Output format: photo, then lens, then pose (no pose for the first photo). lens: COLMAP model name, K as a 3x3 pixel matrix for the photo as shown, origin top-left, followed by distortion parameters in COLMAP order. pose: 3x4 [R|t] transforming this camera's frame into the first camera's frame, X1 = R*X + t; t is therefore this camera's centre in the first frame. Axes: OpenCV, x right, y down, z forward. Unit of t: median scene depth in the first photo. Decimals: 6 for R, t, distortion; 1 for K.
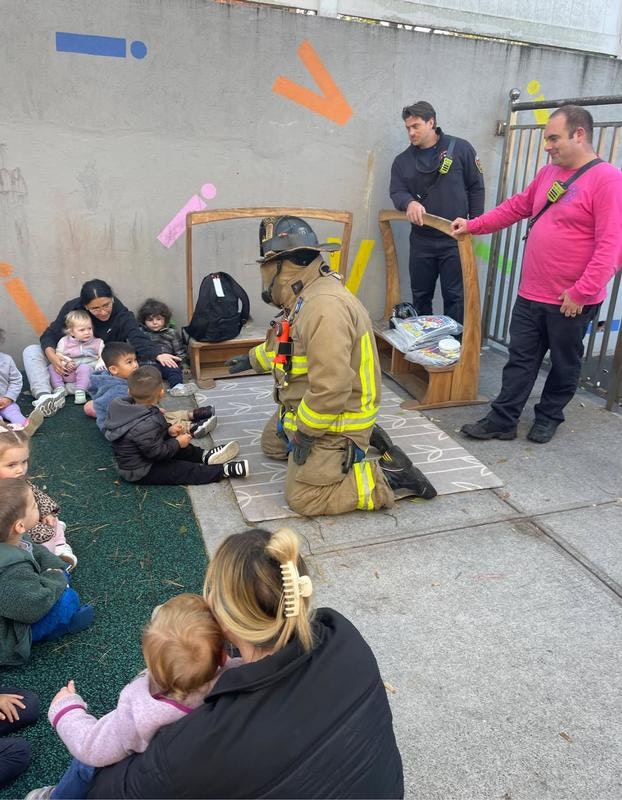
lens RADIAL K [[626.3, 0, 304.5], [0, 626.3, 378.9], [0, 0, 1]] dist [0.061176, -0.090717]
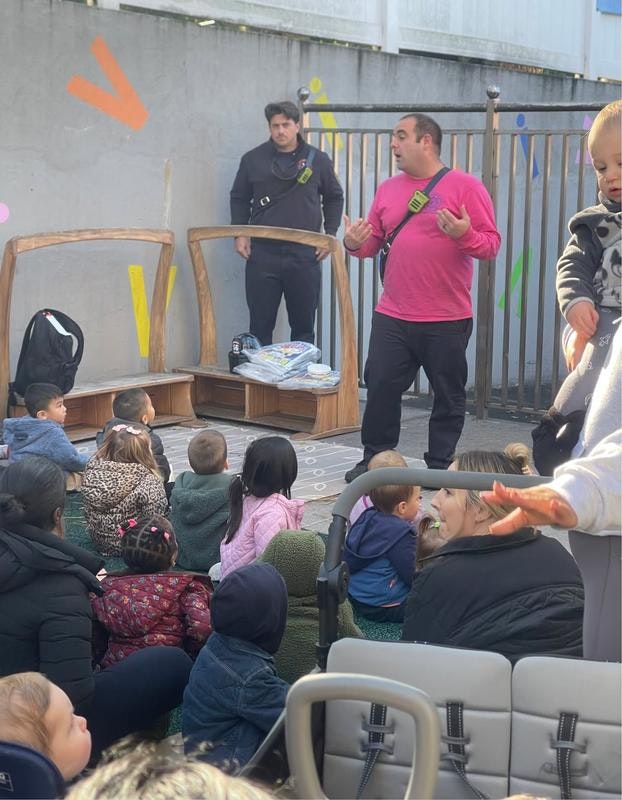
lens RADIAL K [[1533.0, 0, 328.1], [0, 1533.0, 396.6], [0, 0, 1]] dist [0.353499, -1.396823]
pose [[0.851139, -0.100396, 0.515251, -0.878808], [0.187417, 0.974970, -0.119621, 0.245308], [-0.490345, 0.198381, 0.848650, -0.839085]]
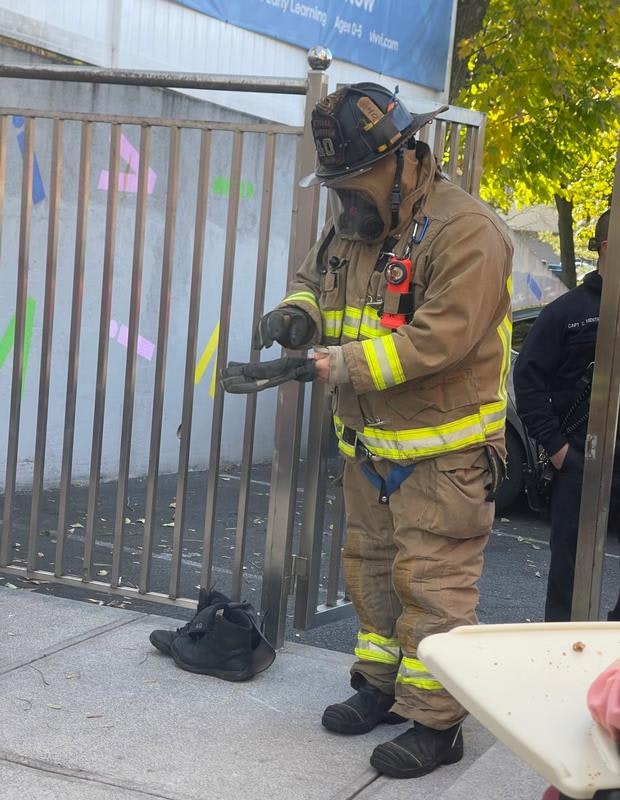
lens RADIAL K [[1533.0, 0, 327.1], [0, 1533.0, 396.6], [0, 0, 1]] dist [0.353499, -1.396823]
pose [[0.670800, -0.058714, 0.739310, -0.296223], [0.190408, 0.977082, -0.095166, 0.093895], [-0.716779, 0.204608, 0.666606, -0.243249]]
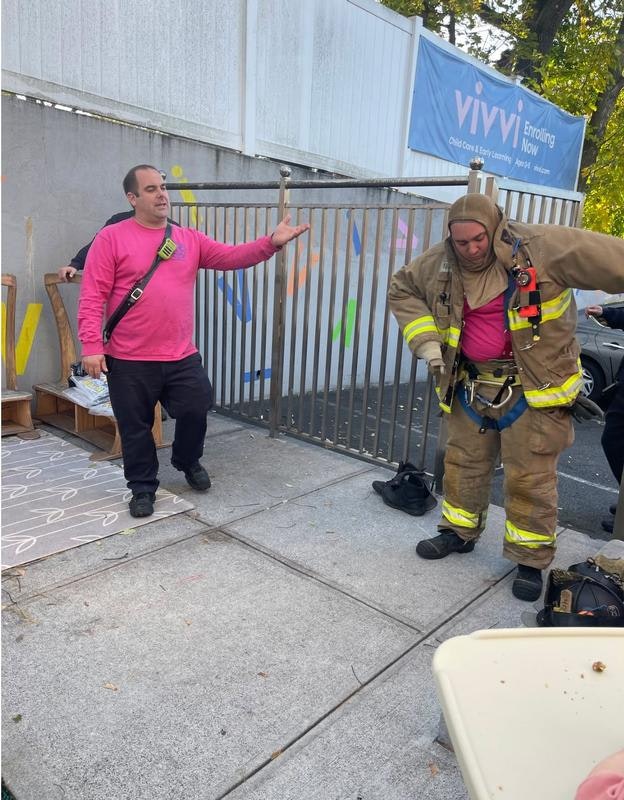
lens RADIAL K [[626.1, 0, 317.6], [0, 626.1, 389.8], [0, 0, 1]] dist [0.073739, -0.099881]
pose [[0.864439, -0.088628, 0.494865, -0.024437], [0.136765, 0.988671, -0.061838, 0.044253], [-0.483778, 0.121136, 0.866767, -0.083012]]
